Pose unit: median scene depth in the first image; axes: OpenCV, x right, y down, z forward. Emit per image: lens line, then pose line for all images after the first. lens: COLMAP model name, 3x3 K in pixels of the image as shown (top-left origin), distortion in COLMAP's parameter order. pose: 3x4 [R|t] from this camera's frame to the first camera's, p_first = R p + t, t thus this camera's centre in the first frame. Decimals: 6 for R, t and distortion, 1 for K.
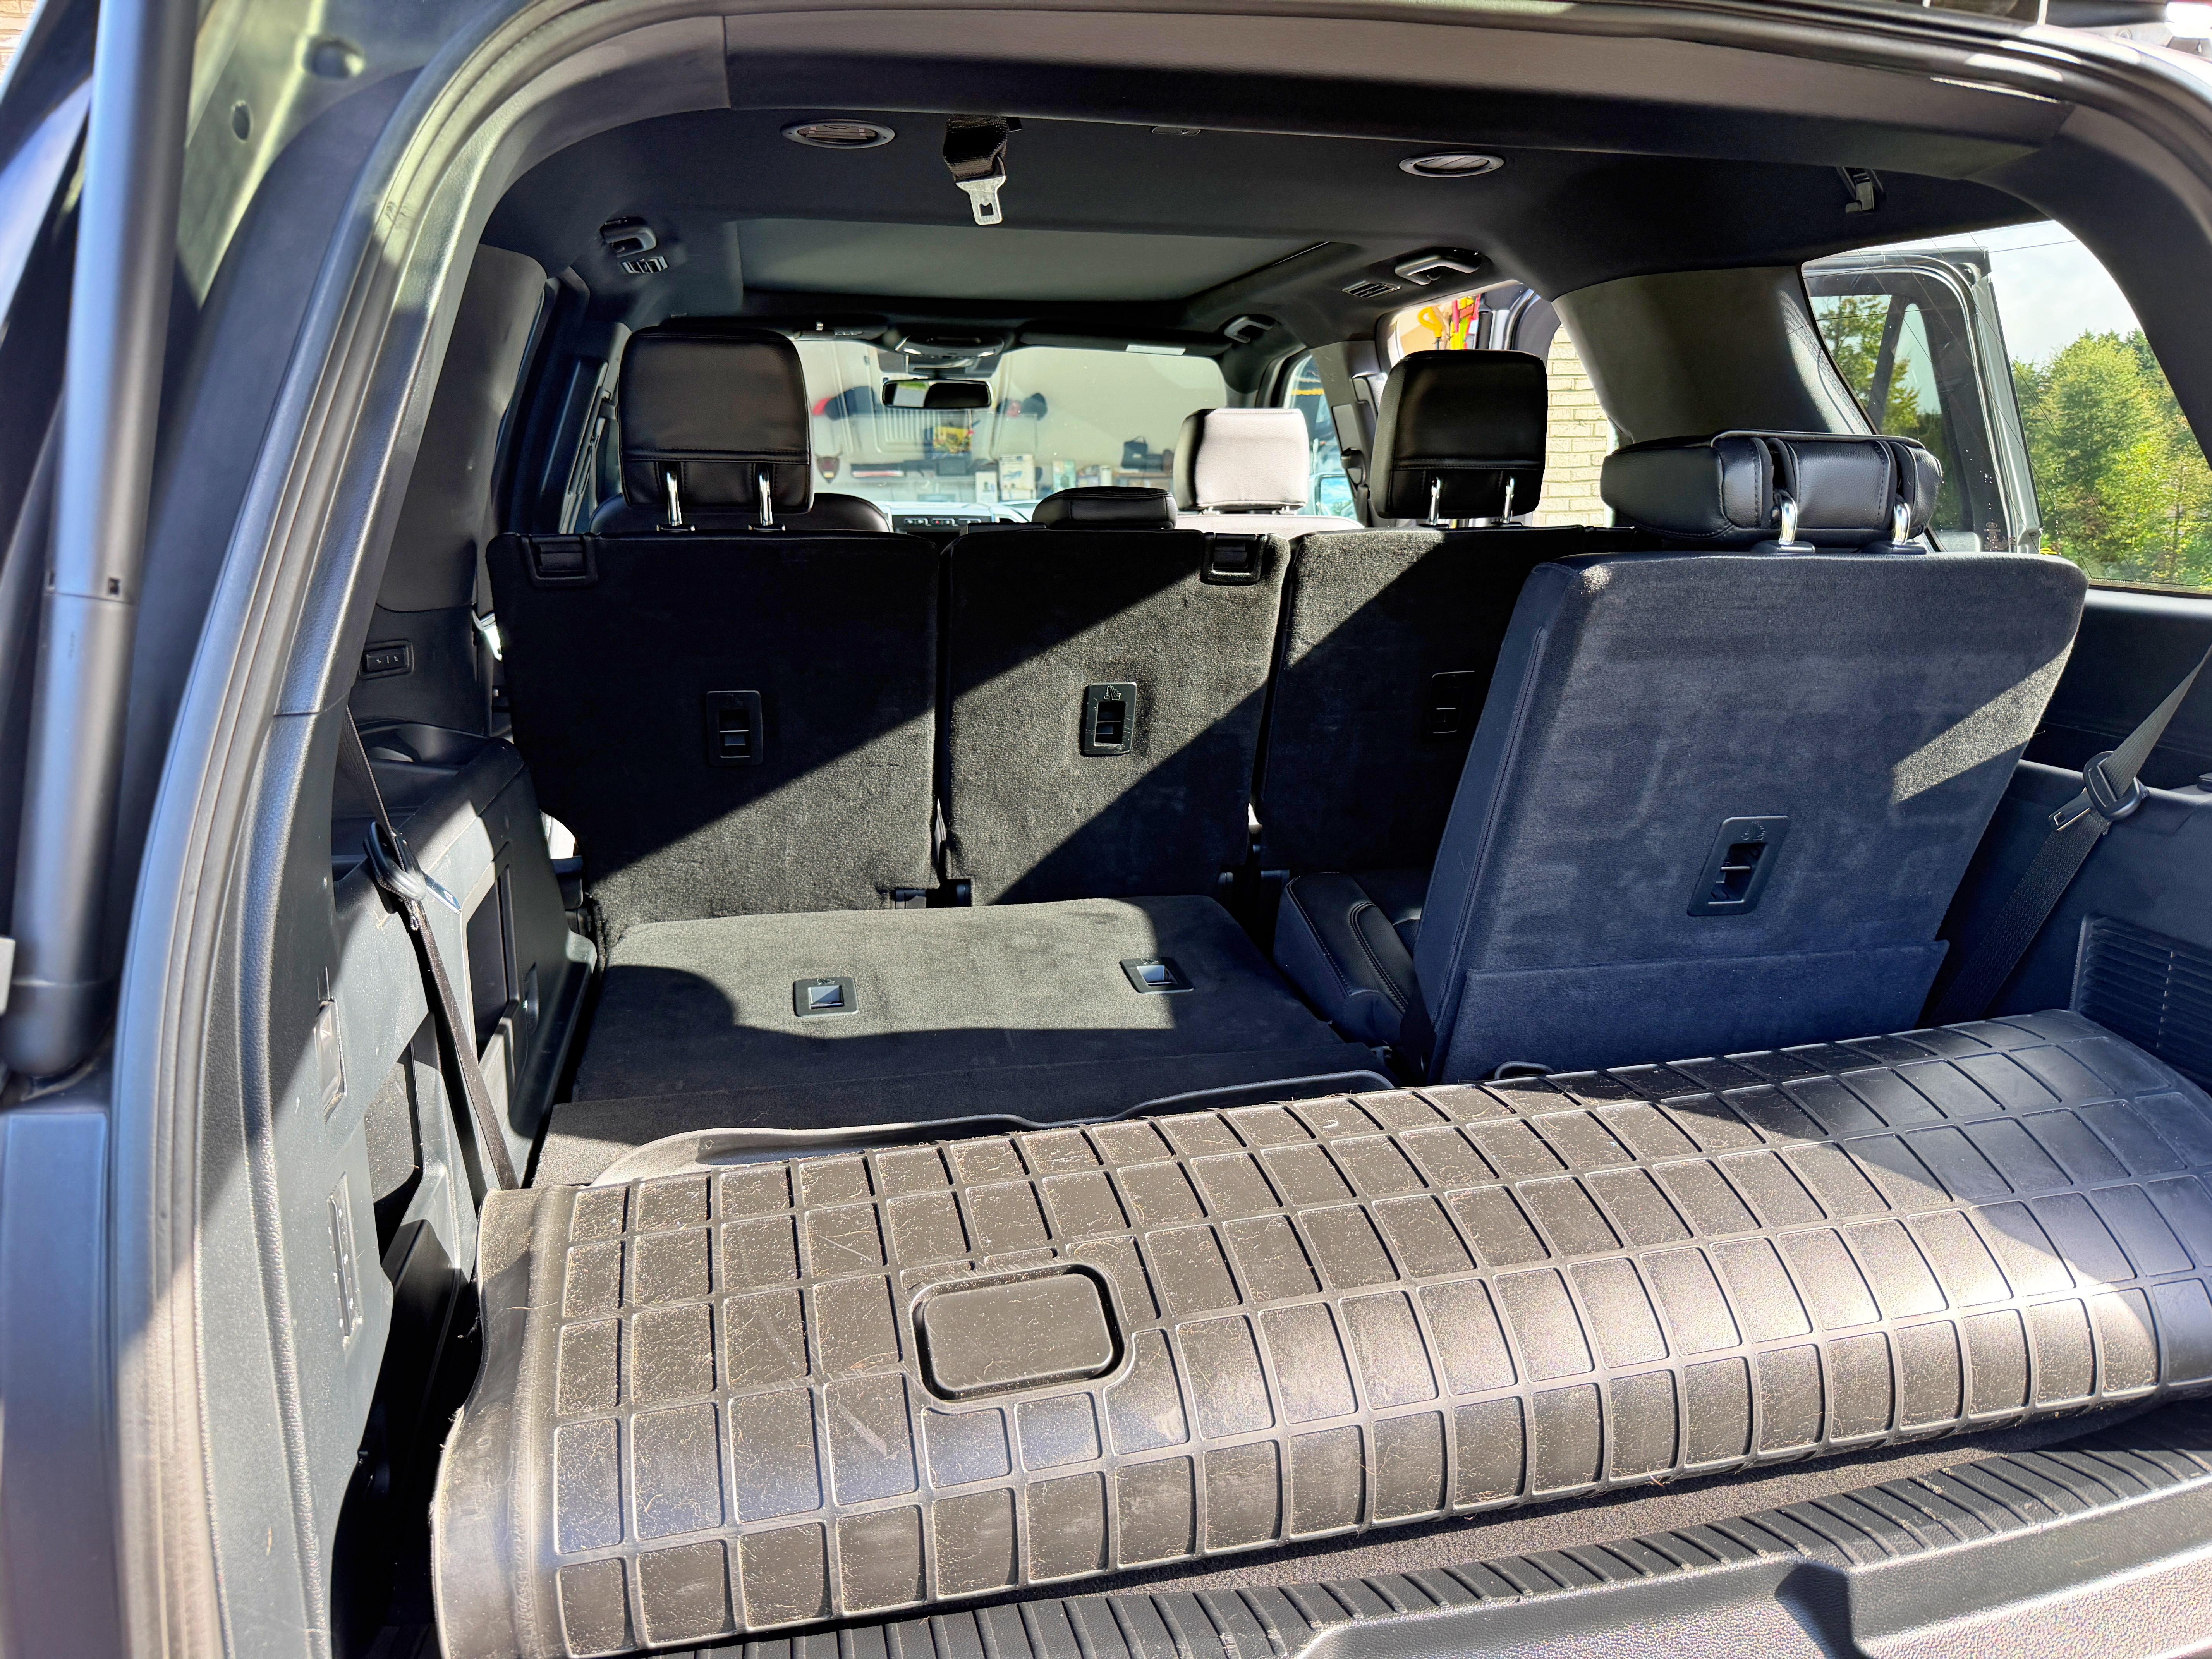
lens RADIAL K [[1628.2, 0, 1106.0], [0, 1628.2, 829.5], [0, 0, 1]] dist [0.144548, -0.248134]
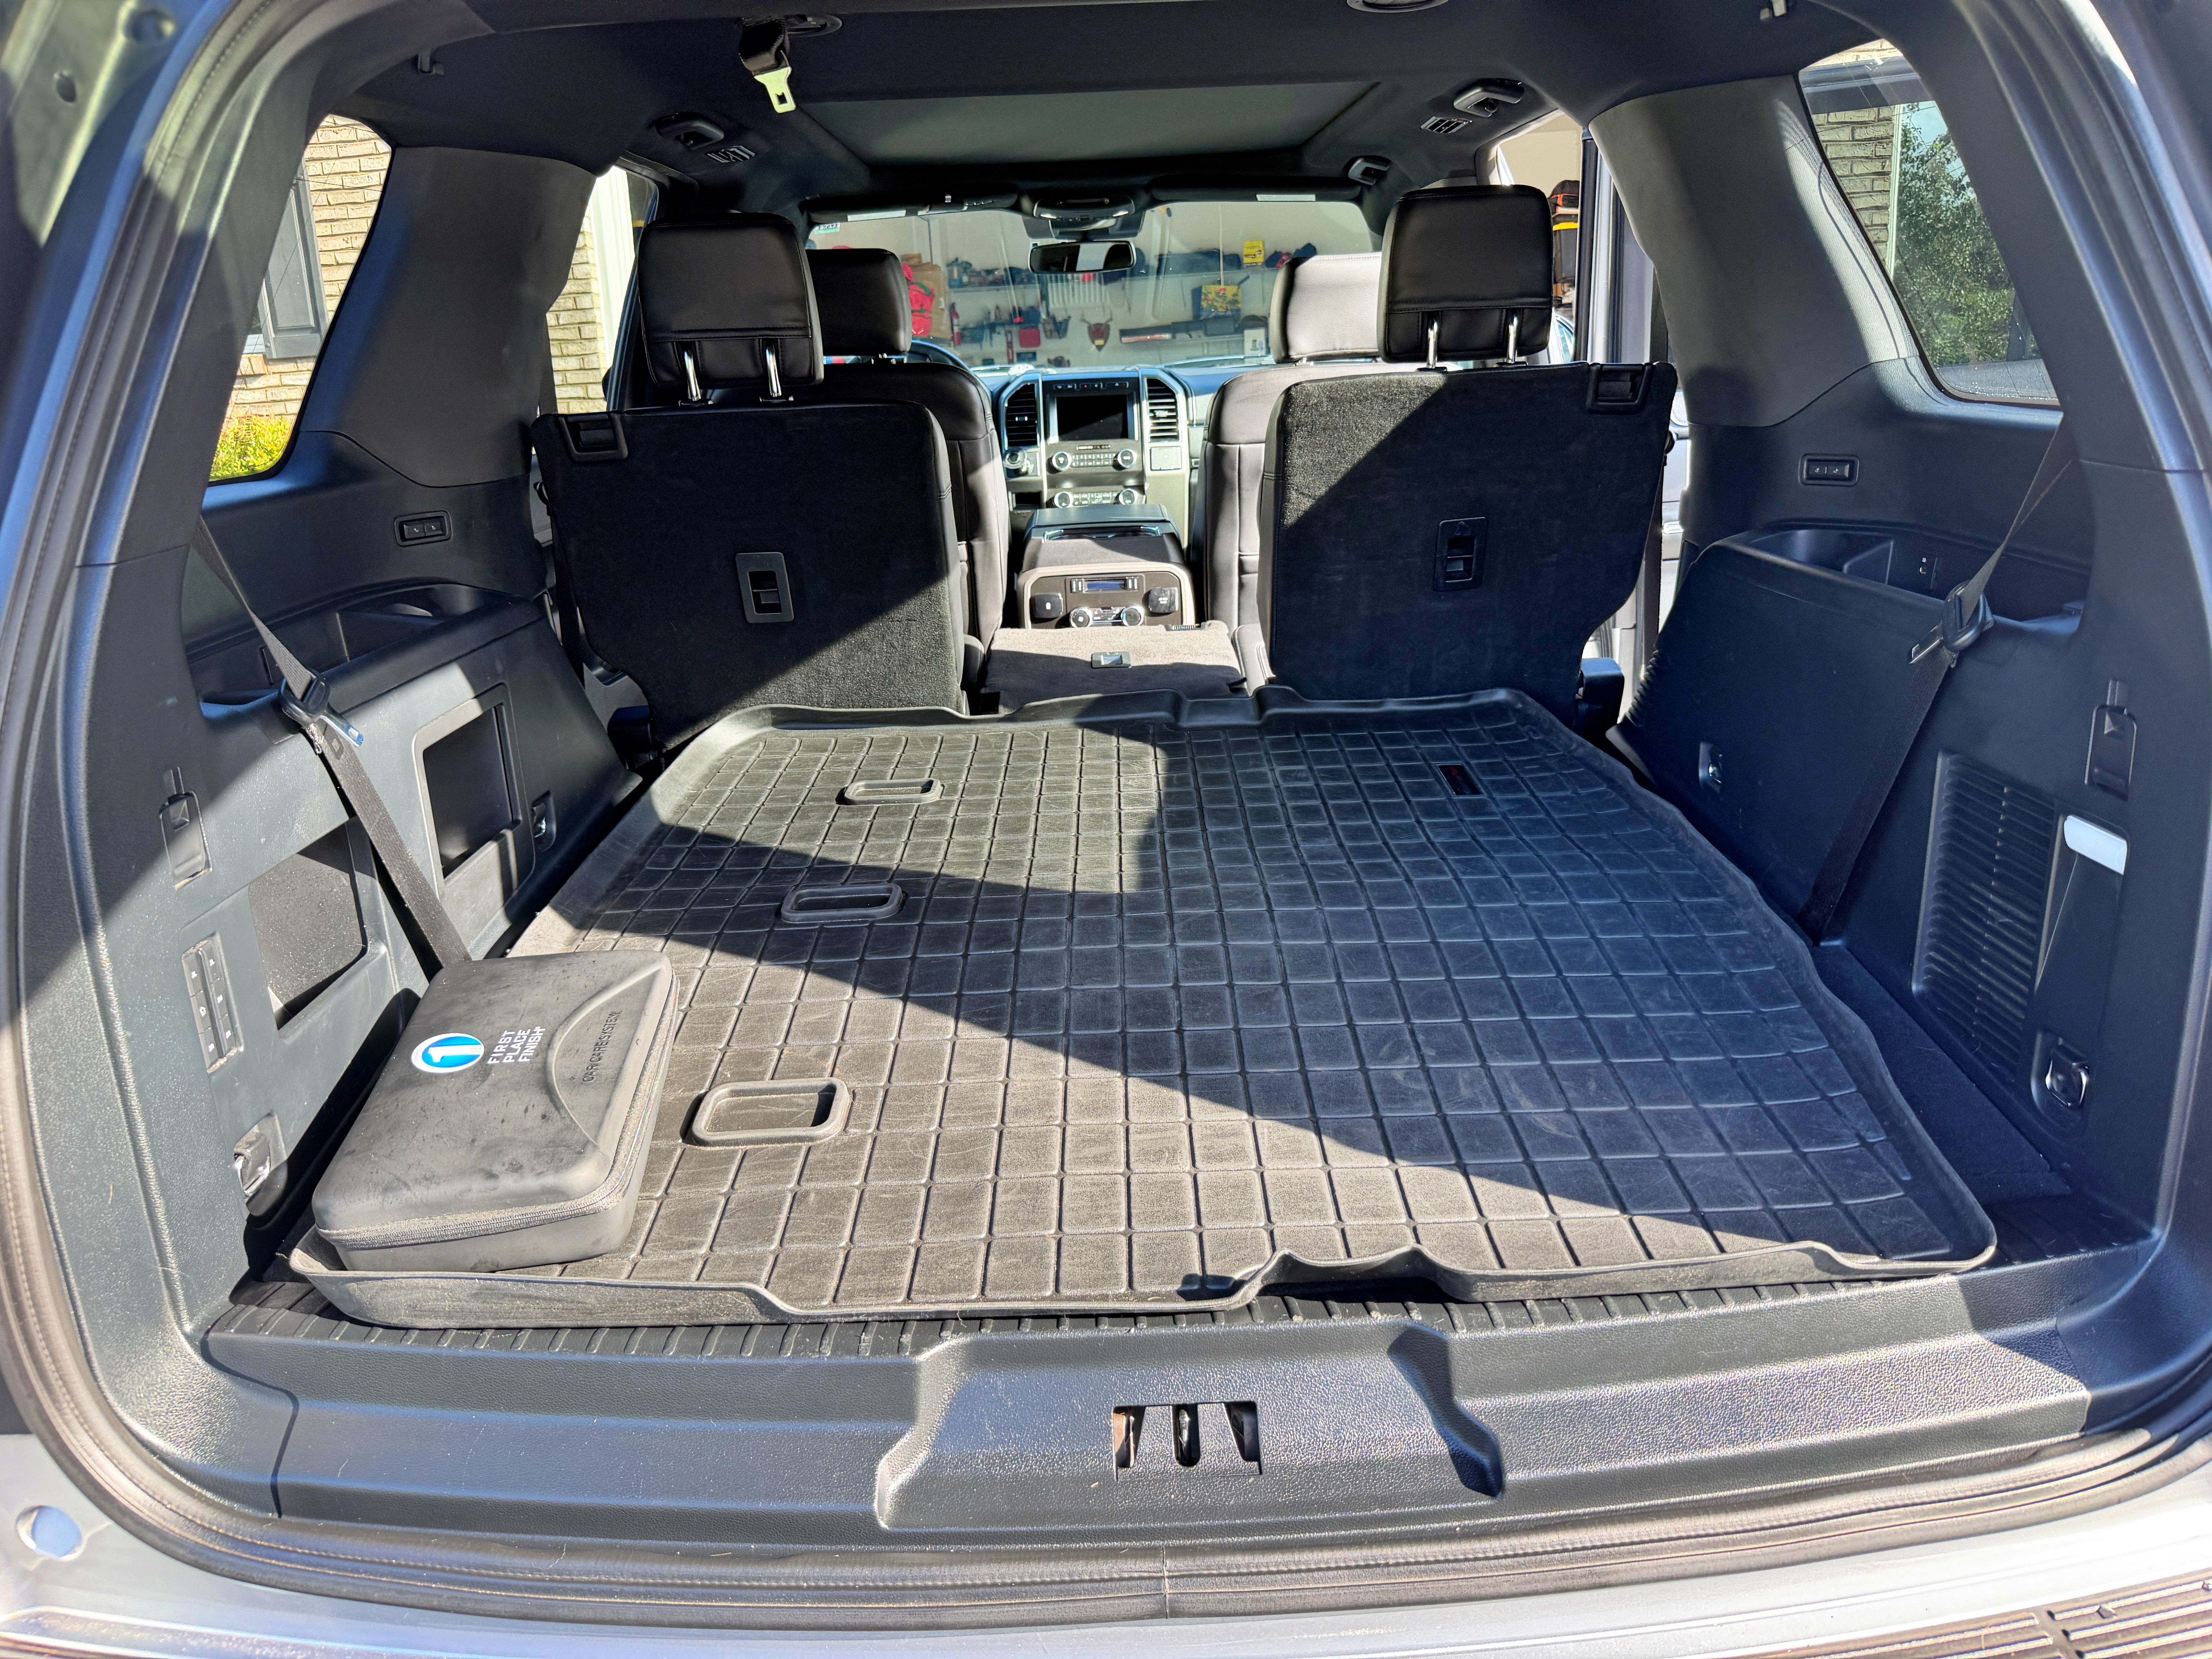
lens RADIAL K [[1658.3, 0, 1106.0], [0, 1658.3, 829.5], [0, 0, 1]] dist [0.073674, -0.095526]
pose [[0.977336, 0.014500, -0.211196, 0.244982], [0.001656, 0.997097, 0.076121, 0.016712], [0.211687, -0.074745, 0.974475, -0.051400]]
